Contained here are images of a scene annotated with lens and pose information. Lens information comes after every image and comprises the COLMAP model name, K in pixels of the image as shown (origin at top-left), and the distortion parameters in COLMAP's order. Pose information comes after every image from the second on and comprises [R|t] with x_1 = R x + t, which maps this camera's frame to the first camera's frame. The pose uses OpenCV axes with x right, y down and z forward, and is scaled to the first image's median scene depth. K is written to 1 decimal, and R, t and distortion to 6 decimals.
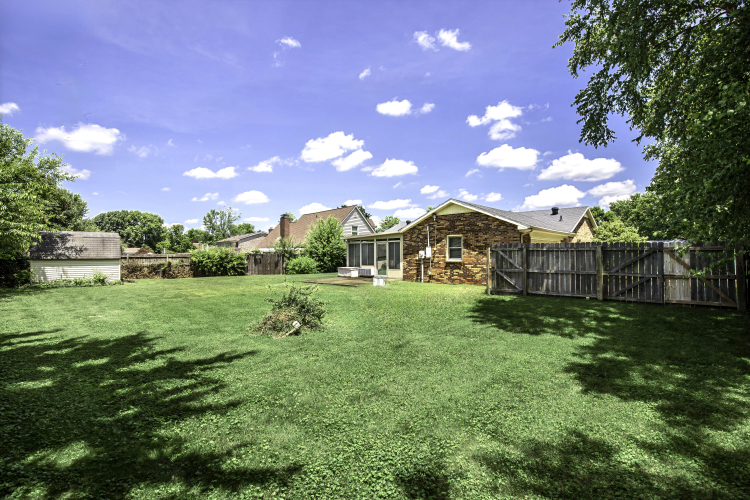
lens RADIAL K [[347.3, 0, 375.0], [0, 347.3, 250.0], [0, 0, 1]] dist [0.000040, -0.000002]
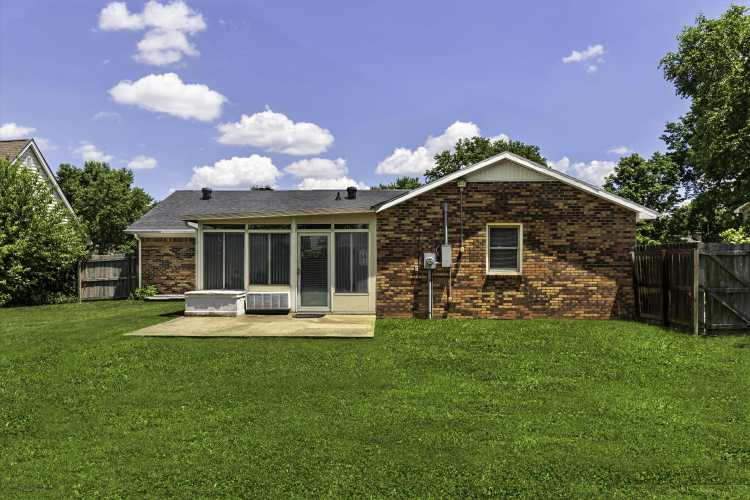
lens RADIAL K [[601.2, 0, 375.0], [0, 601.2, 250.0], [0, 0, 1]] dist [0.002156, 0.001057]
pose [[0.771091, 0.022174, 0.636339, -0.461815], [-0.016518, 0.999754, -0.014821, 0.012159], [-0.636511, 0.000917, 0.771267, 0.420689]]
